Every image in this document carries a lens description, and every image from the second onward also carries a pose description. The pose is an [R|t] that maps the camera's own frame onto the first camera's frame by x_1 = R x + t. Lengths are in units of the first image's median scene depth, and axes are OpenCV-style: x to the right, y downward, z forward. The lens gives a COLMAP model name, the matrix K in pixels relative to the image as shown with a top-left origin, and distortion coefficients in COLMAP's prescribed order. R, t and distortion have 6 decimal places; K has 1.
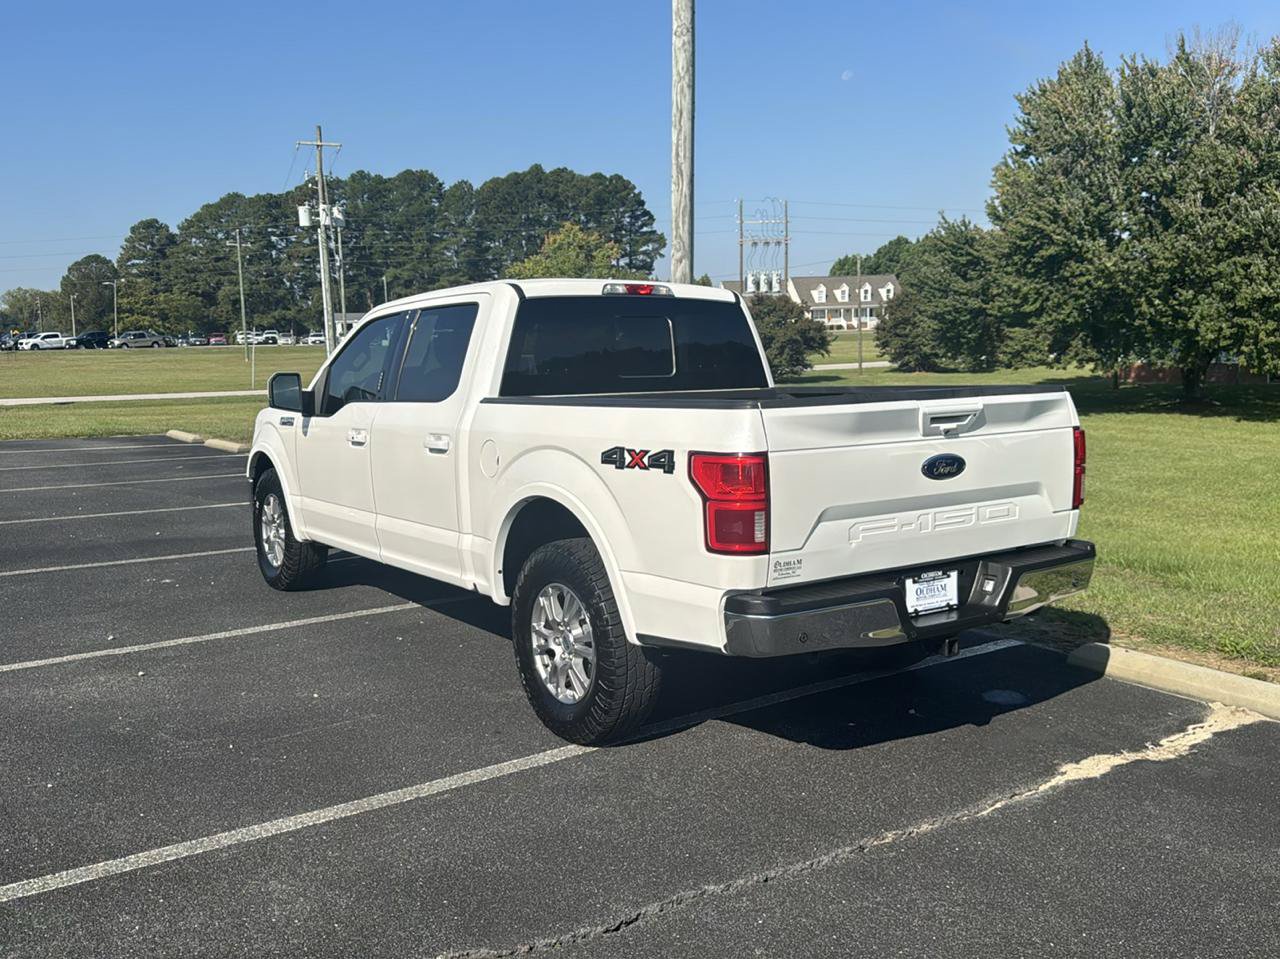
lens RADIAL K [[1138.1, 0, 638.6], [0, 1138.1, 482.0], [0, 0, 1]] dist [0.167374, -0.340199]
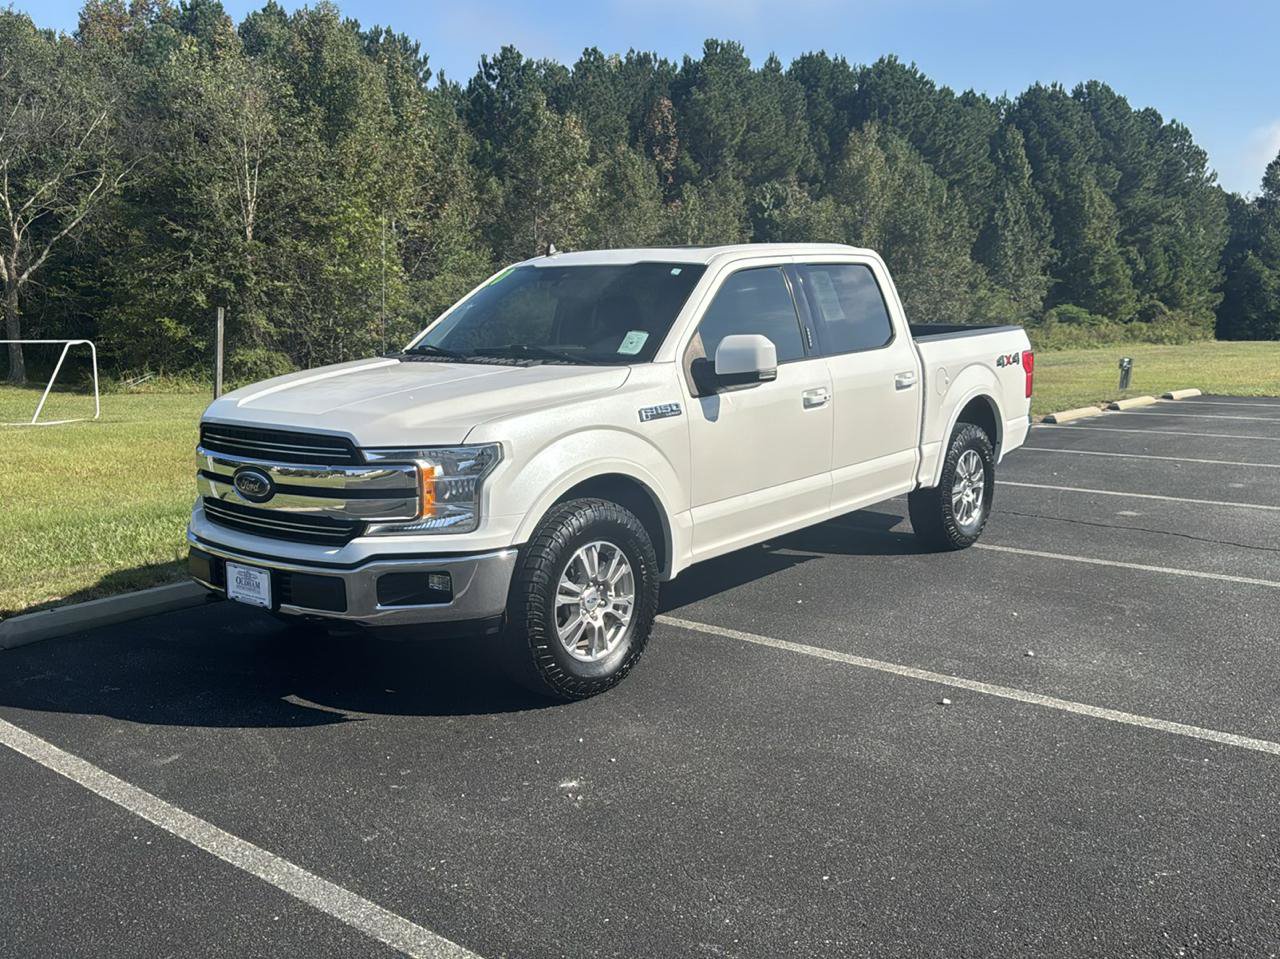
lens RADIAL K [[1138.1, 0, 638.6], [0, 1138.1, 482.0], [0, 0, 1]] dist [0.167374, -0.340199]
pose [[-0.274623, -0.136063, 0.951877, -1.069092], [0.122850, 0.976860, 0.175078, -0.148432], [-0.953672, 0.165018, -0.251553, 1.342910]]
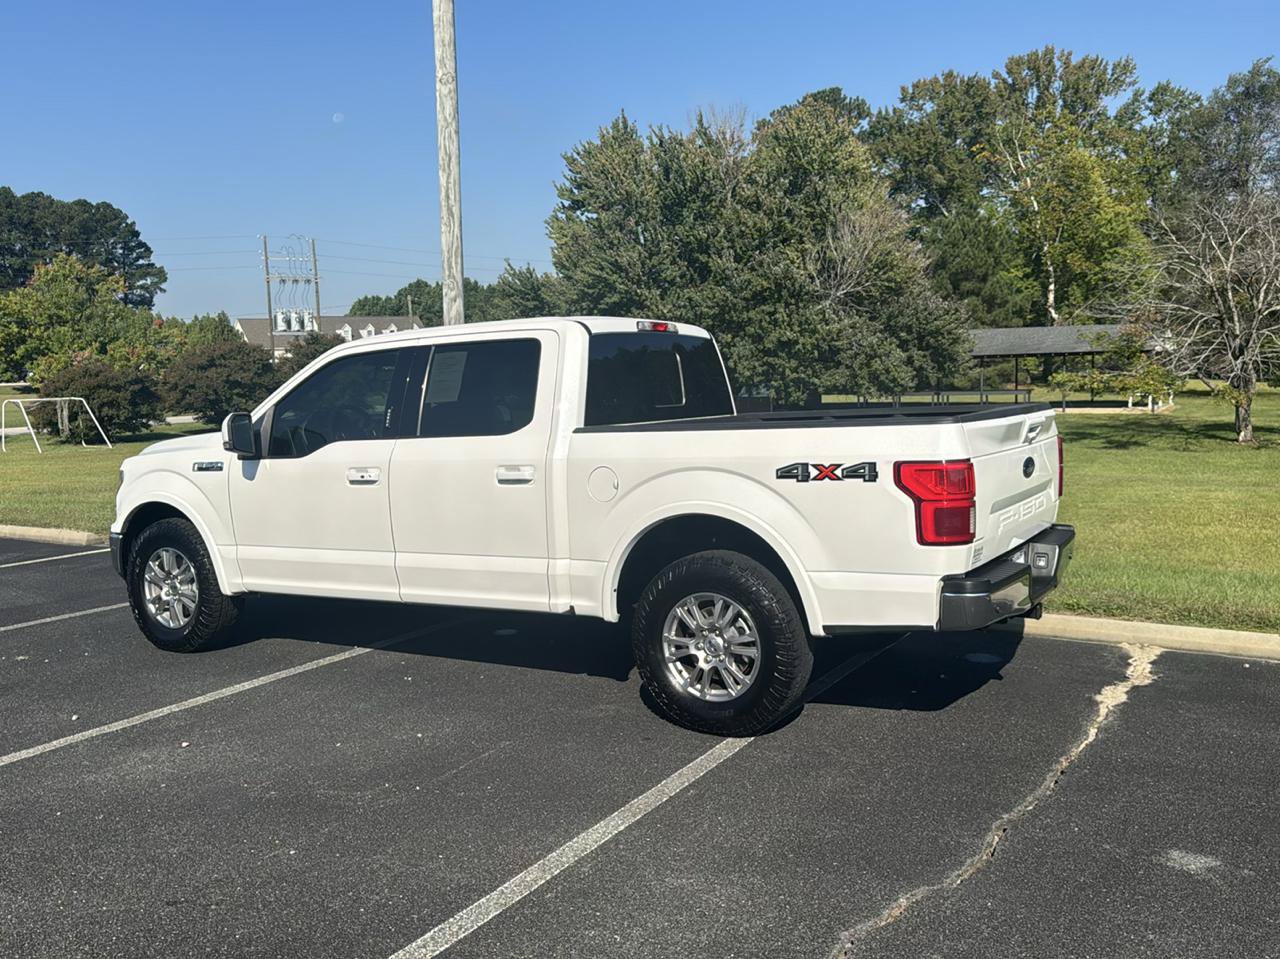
lens RADIAL K [[1134.7, 0, 640.0], [0, 1134.7, 479.5], [0, 0, 1]] dist [0.159113, -0.305583]
pose [[0.912908, -0.049012, 0.405213, -0.412489], [0.063738, 0.997703, -0.022918, 0.001049], [-0.403159, 0.046750, 0.913935, 0.015412]]
